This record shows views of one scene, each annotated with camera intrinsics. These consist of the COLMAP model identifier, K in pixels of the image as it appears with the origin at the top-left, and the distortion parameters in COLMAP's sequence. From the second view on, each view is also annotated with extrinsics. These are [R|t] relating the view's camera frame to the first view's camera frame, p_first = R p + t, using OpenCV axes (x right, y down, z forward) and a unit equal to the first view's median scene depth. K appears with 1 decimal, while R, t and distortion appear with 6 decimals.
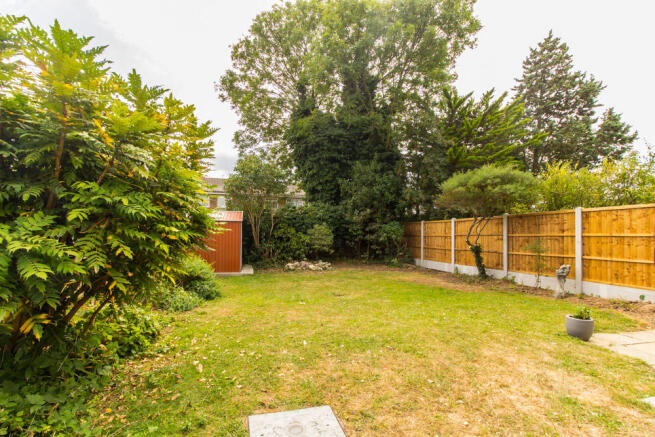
lens RADIAL K [[313.6, 0, 303.6], [0, 313.6, 229.3], [0, 0, 1]] dist [-0.005706, -0.000250]
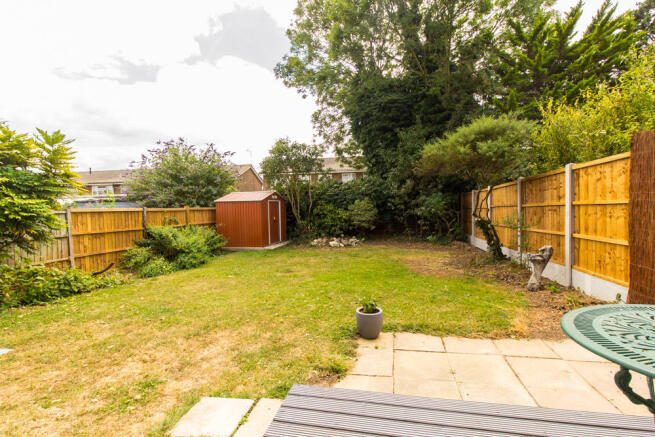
lens RADIAL K [[313.6, 0, 325.2], [0, 313.6, 222.5], [0, 0, 1]] dist [-0.005706, -0.000250]
pose [[0.913669, -0.014314, -0.406207, 0.410826], [0.037745, 0.998049, 0.049728, 0.003267], [0.404703, -0.060767, 0.912427, 0.082005]]
